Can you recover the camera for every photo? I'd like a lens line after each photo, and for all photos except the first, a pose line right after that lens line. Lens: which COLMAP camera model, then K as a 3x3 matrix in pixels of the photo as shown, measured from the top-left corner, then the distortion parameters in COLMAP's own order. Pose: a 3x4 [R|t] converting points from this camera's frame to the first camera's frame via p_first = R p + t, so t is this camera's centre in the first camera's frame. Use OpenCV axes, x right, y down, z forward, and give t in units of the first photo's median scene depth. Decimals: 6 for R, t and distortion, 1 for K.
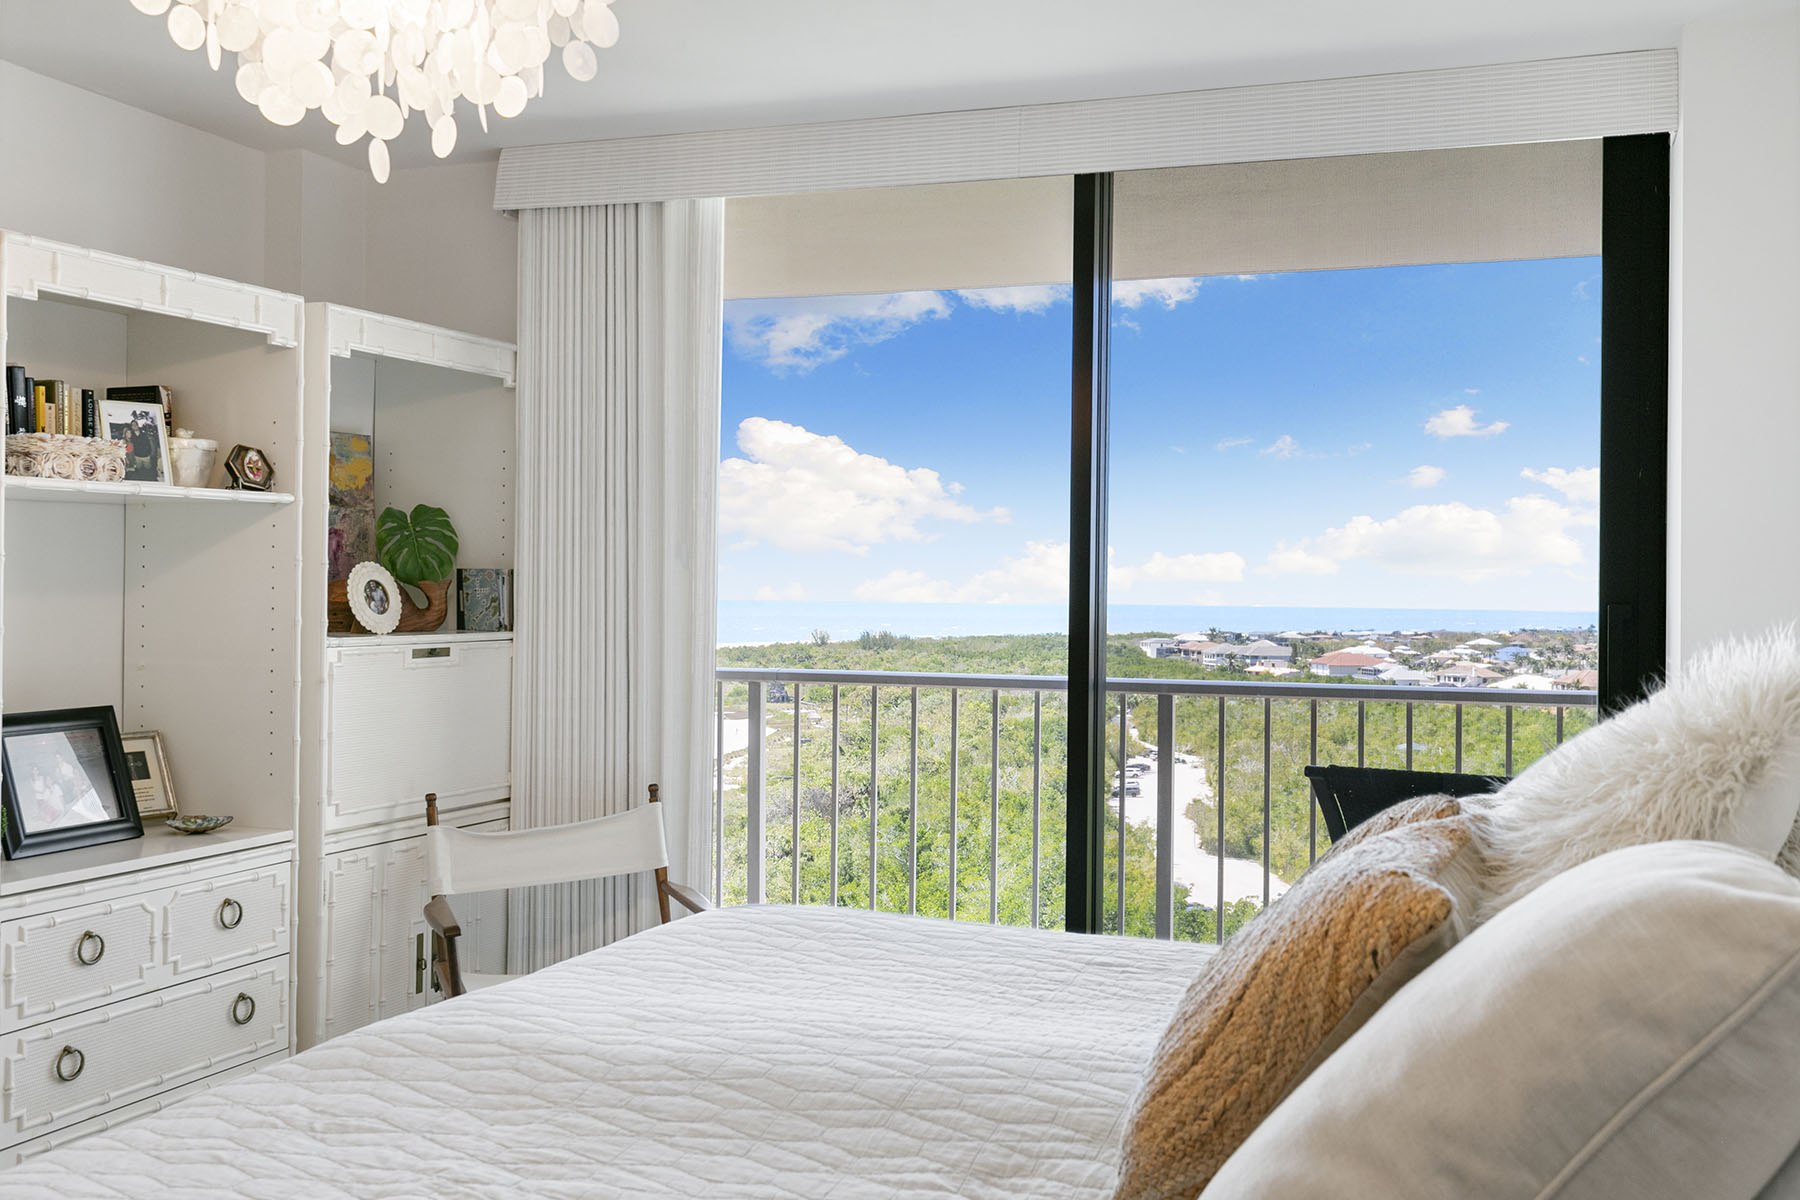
lens RADIAL K [[1705.6, 0, 904.5], [0, 1705.6, 594.3], [0, 0, 1]] dist [0.001322, 0.000000]
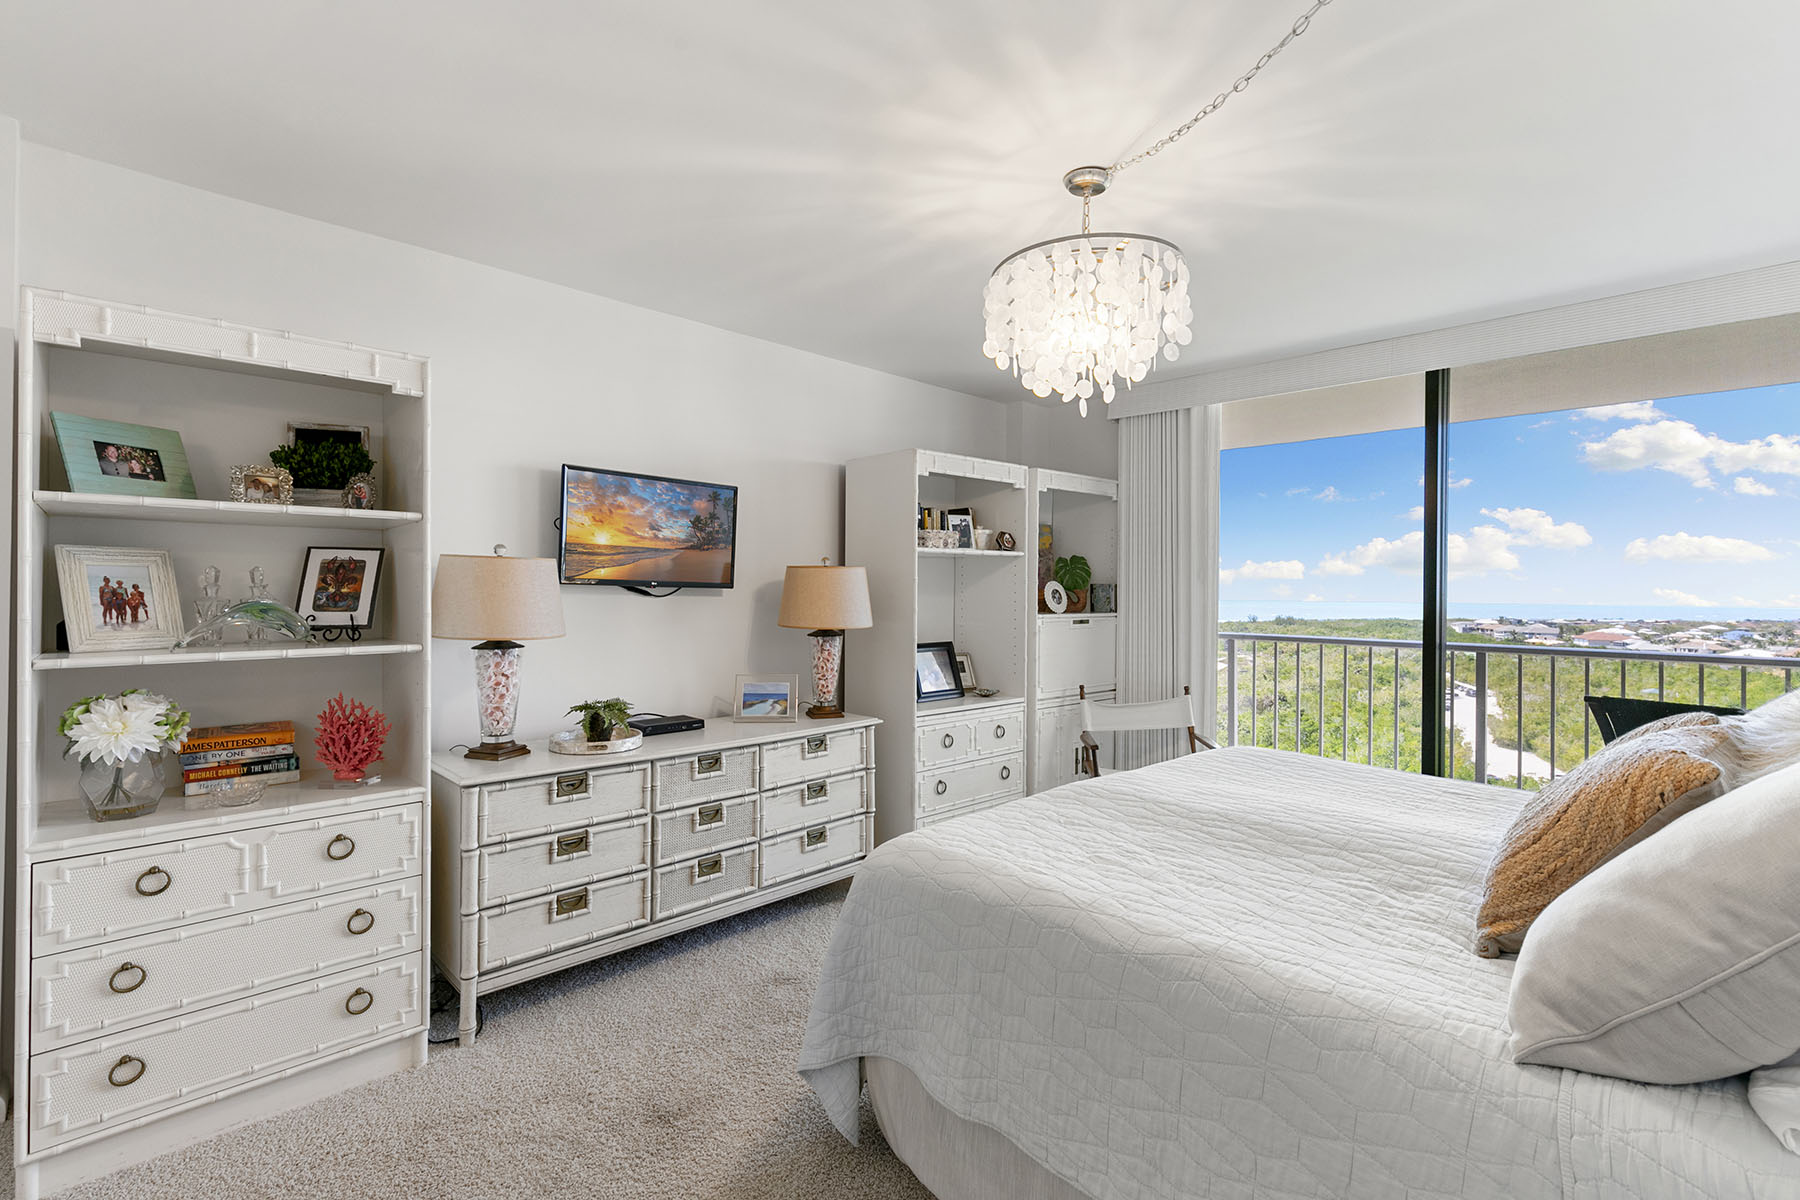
lens RADIAL K [[805.4, 0, 894.6], [0, 805.4, 591.5], [0, 0, 1]] dist [0.001223, 0.000222]
pose [[0.893980, -0.000189, -0.448108, -0.027054], [-0.002217, 0.999986, -0.004843, 0.000369], [0.448102, 0.005323, 0.893967, -0.051338]]
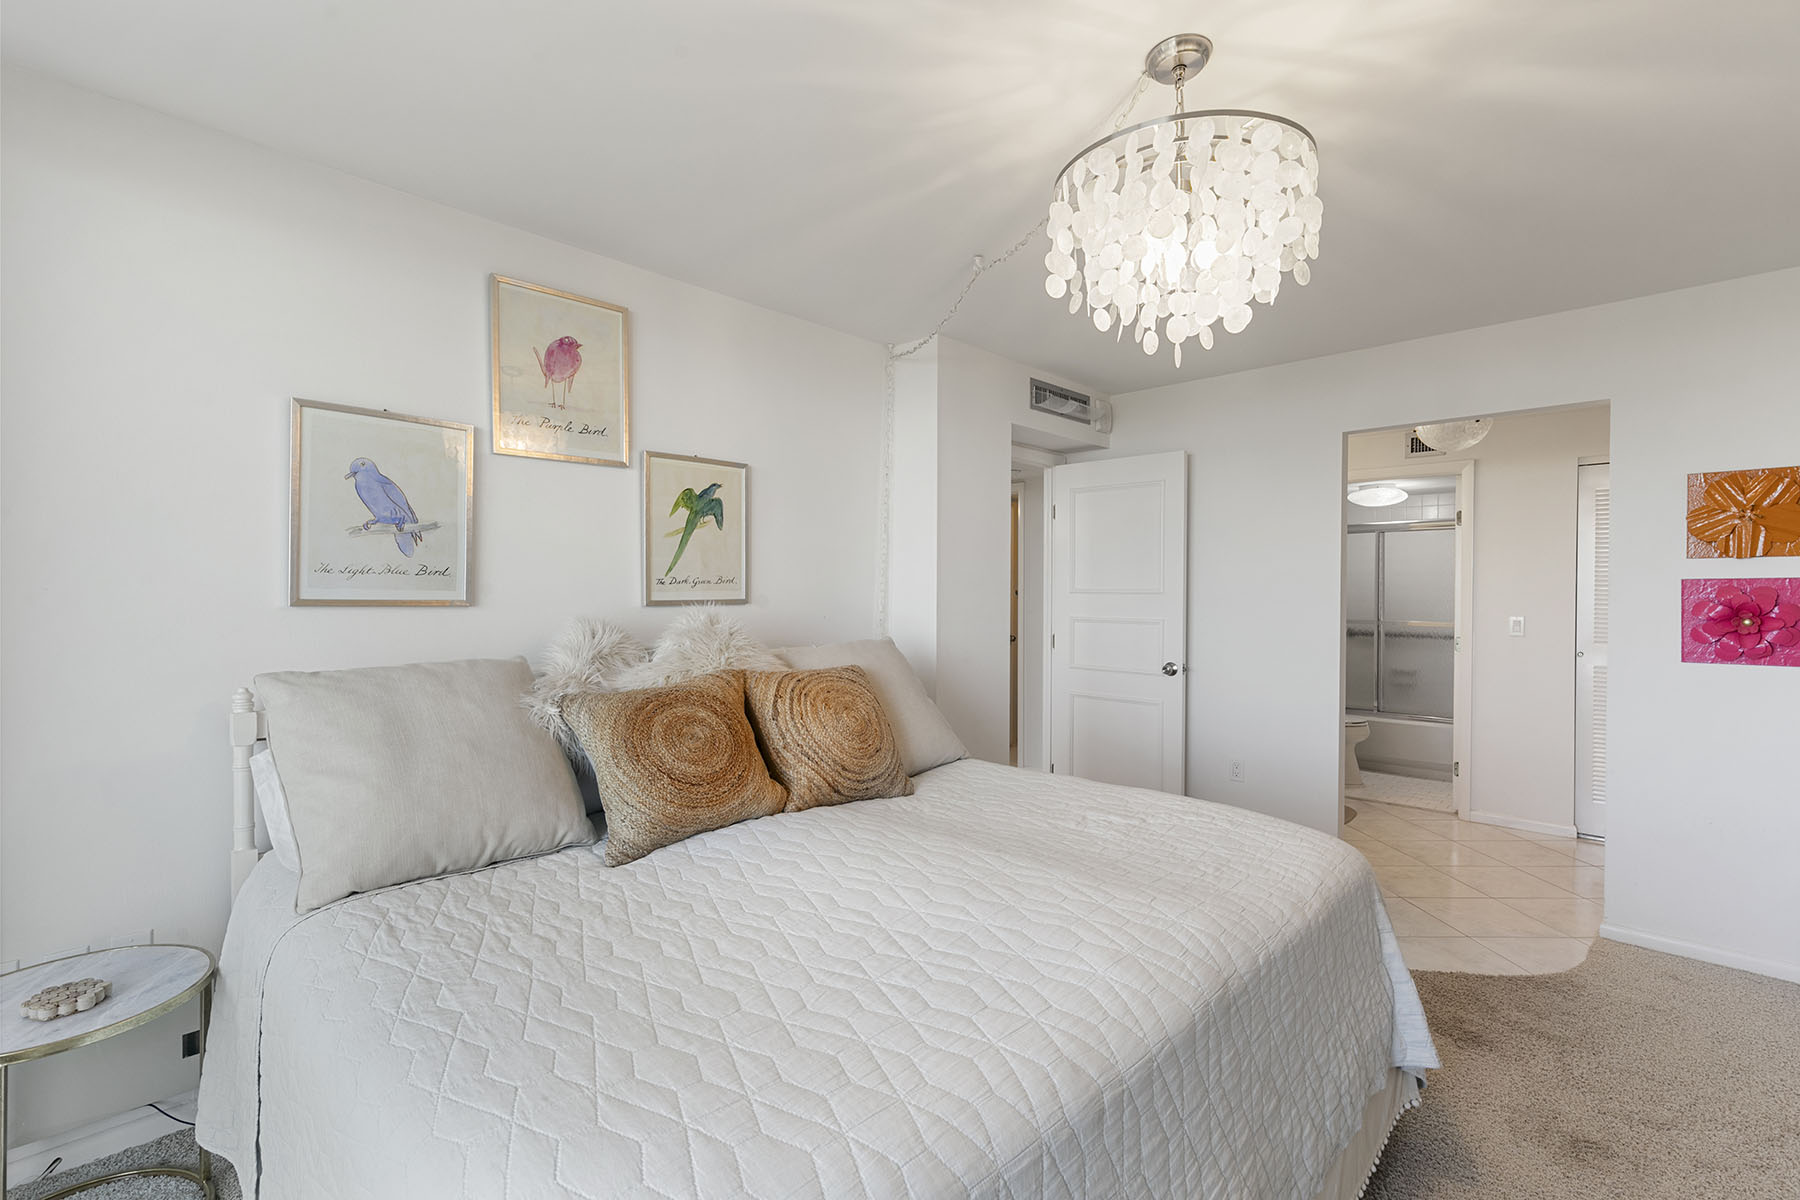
lens RADIAL K [[805.4, 0, 898.9], [0, 805.4, 596.9], [0, 0, 1]] dist [0.001223, 0.000222]
pose [[-0.915245, -0.011206, 0.402743, -0.209444], [-0.008846, 0.999931, 0.007720, 0.000266], [-0.402802, 0.003503, -0.915281, 1.042763]]
